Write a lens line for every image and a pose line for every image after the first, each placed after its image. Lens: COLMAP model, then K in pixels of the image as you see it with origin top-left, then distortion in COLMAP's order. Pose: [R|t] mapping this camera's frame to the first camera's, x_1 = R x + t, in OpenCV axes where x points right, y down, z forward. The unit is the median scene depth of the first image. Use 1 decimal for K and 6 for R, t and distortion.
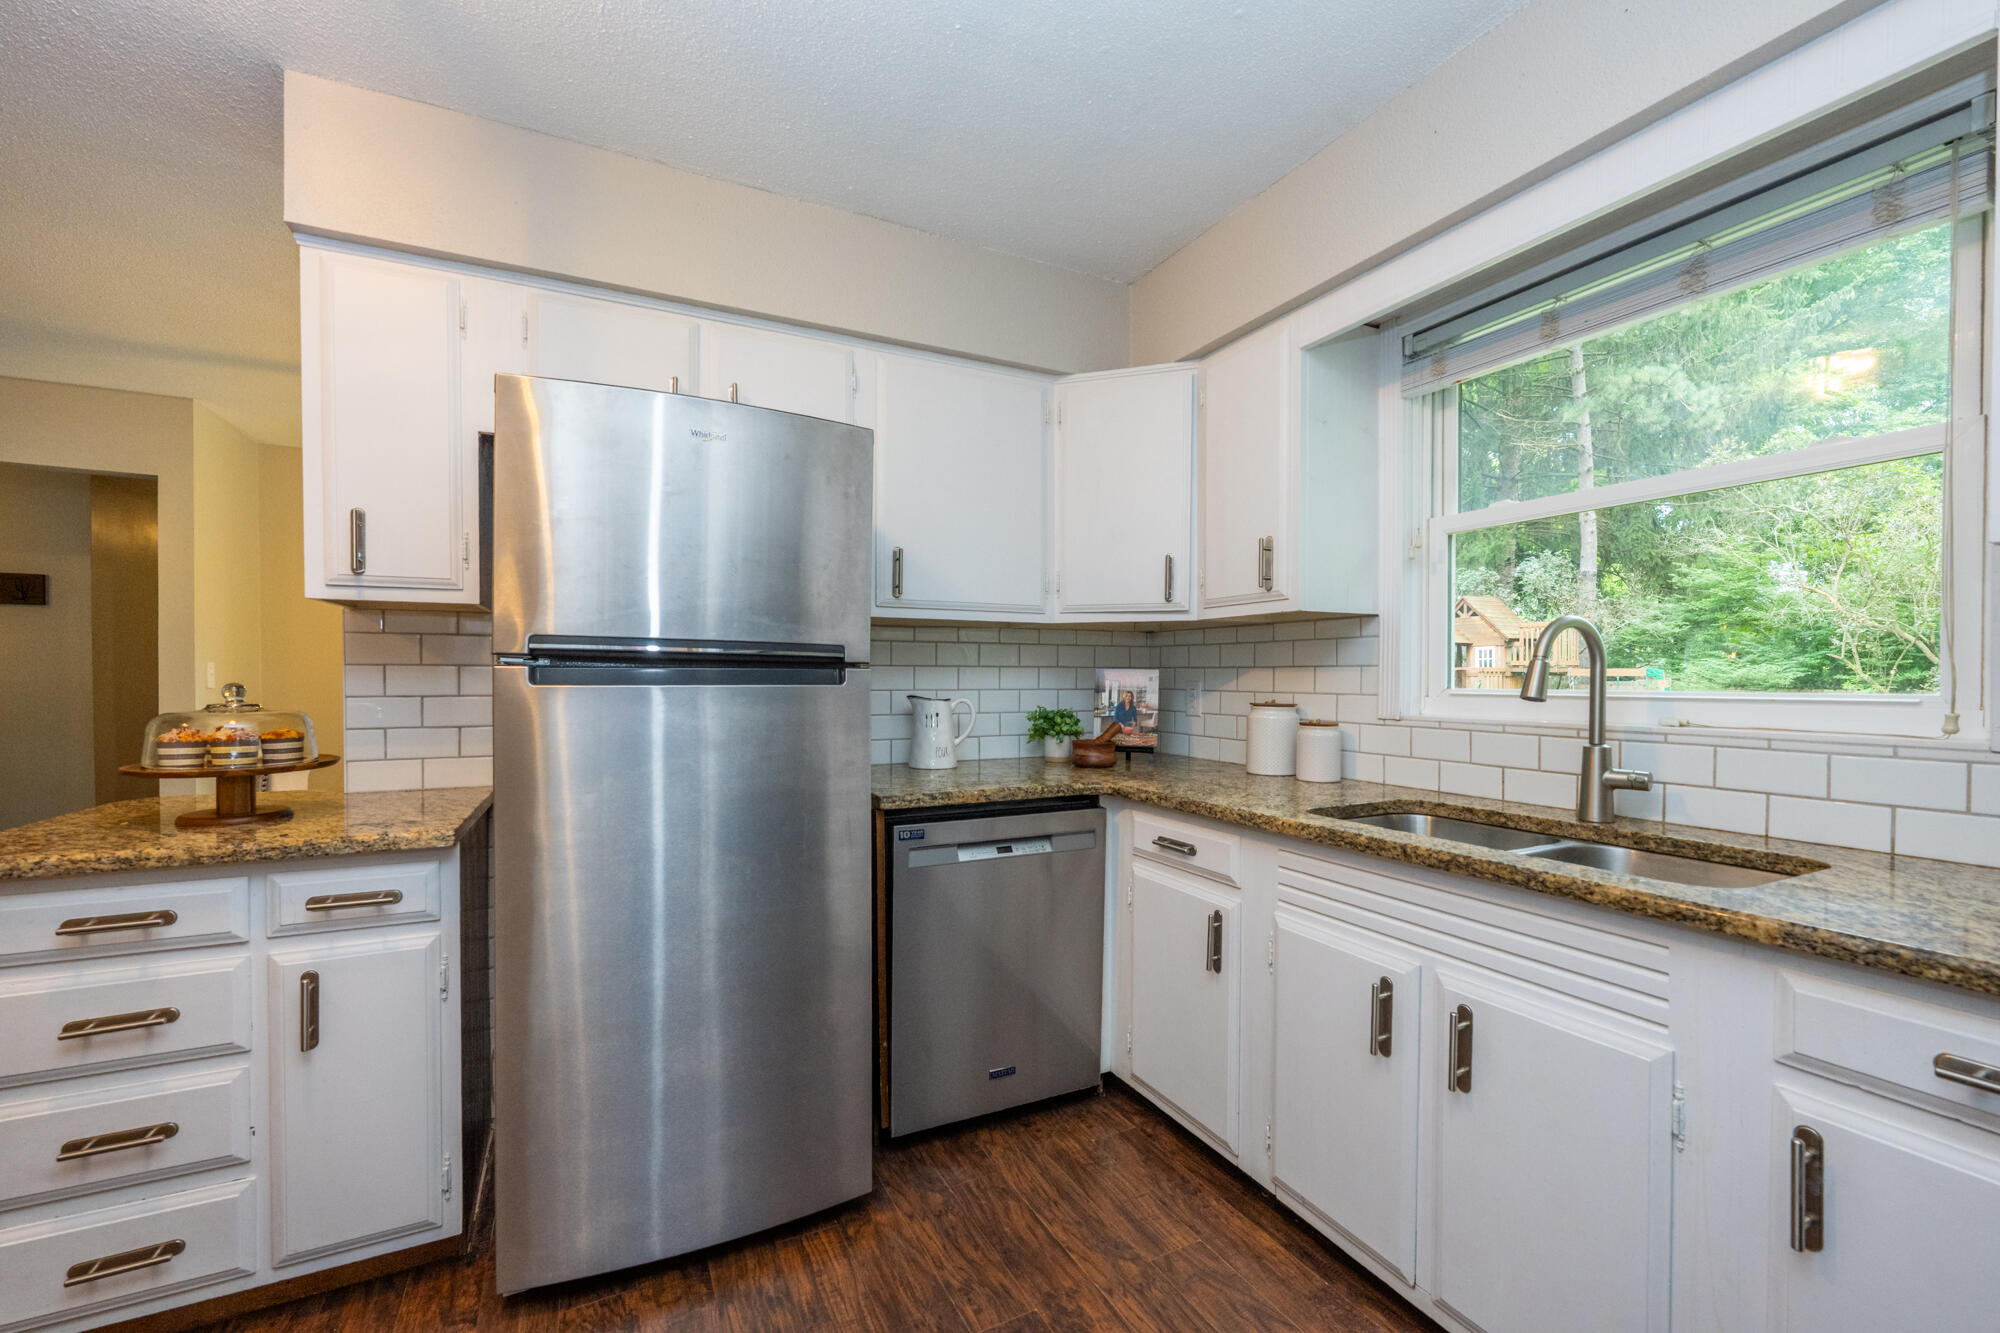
lens RADIAL K [[793.6, 0, 975.0], [0, 793.6, 684.6], [0, 0, 1]] dist [-0.001038, -0.000112]
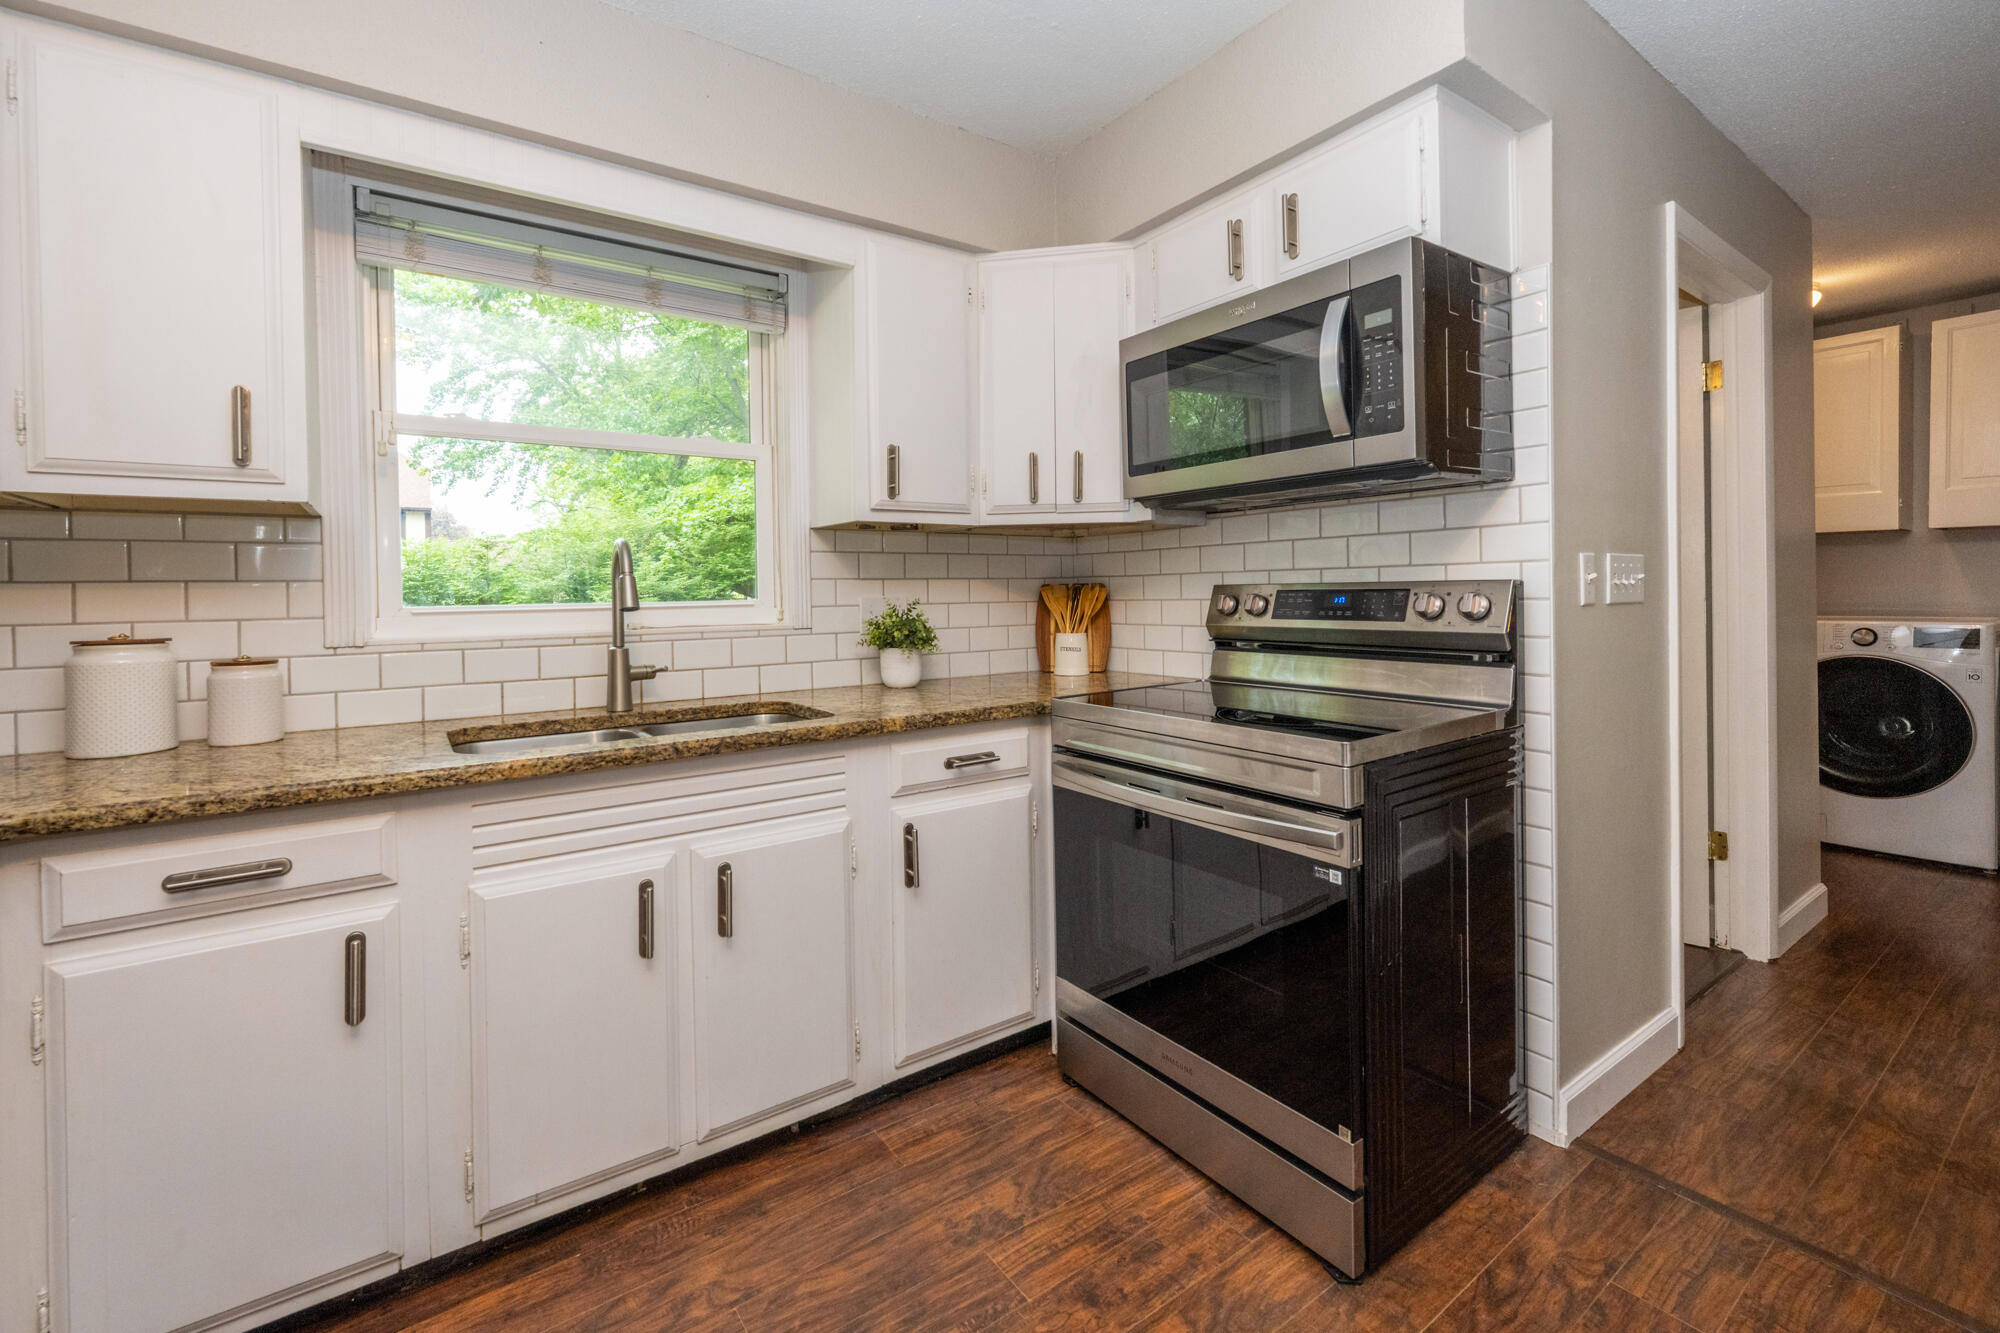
lens RADIAL K [[838.8, 0, 970.0], [0, 838.8, 599.4], [0, 0, 1]] dist [-0.002412, -0.000225]
pose [[-0.141092, -0.007077, 0.989971, -0.550335], [0.025493, 0.999617, 0.010779, 0.003081], [-0.989668, 0.026758, -0.140858, 0.649312]]
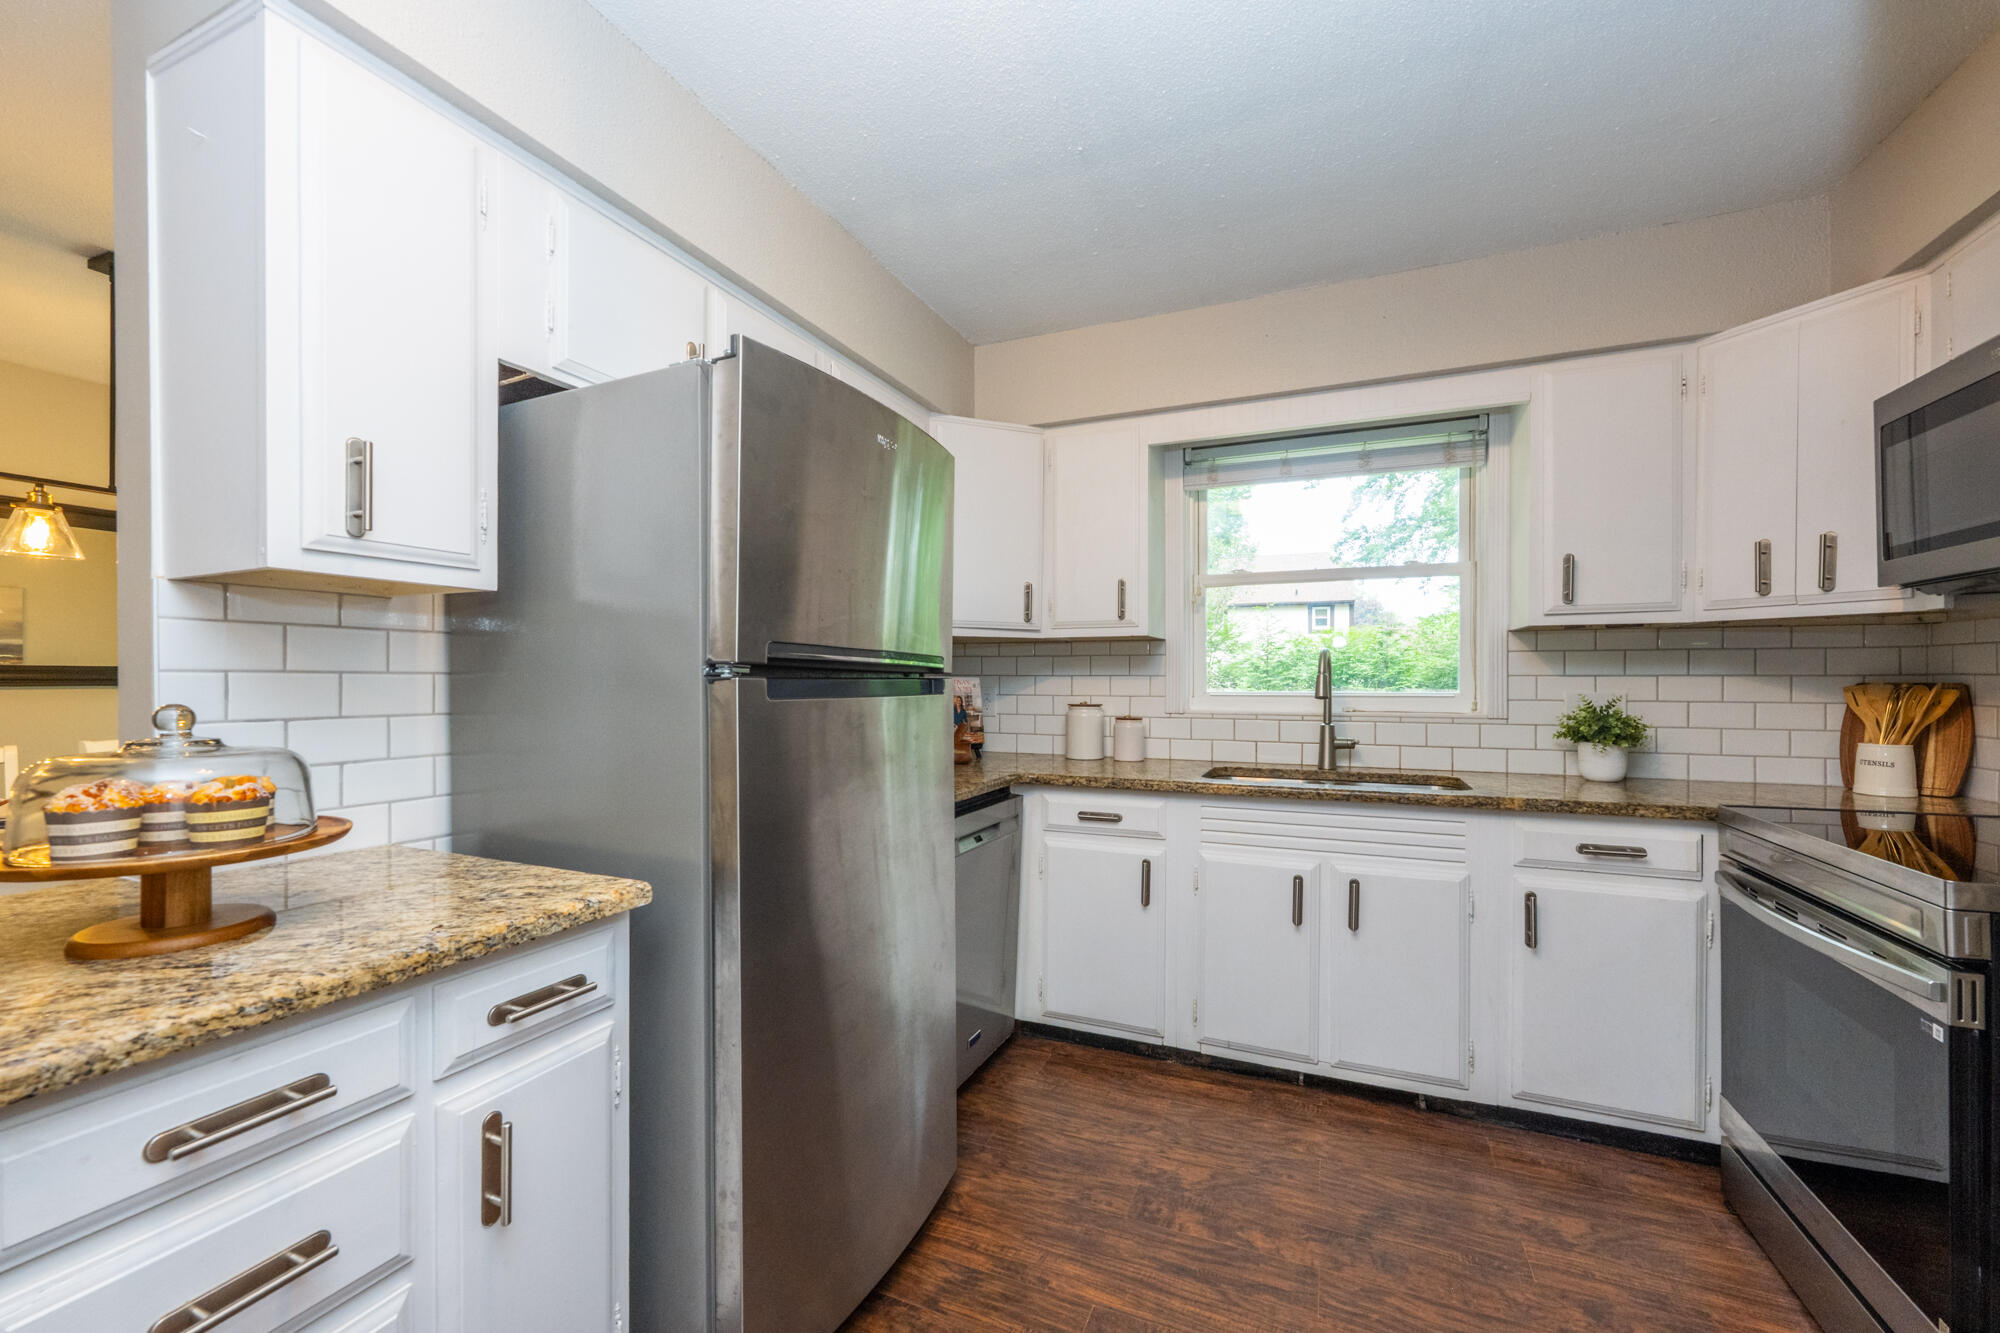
lens RADIAL K [[798.0, 0, 987.6], [0, 798.0, 680.8], [0, 0, 1]] dist [-0.001735, -0.000231]
pose [[0.765733, -0.001984, 0.643156, -0.871677], [0.006939, 0.999963, -0.005177, -0.012753], [-0.643122, 0.008426, 0.765718, 0.159014]]
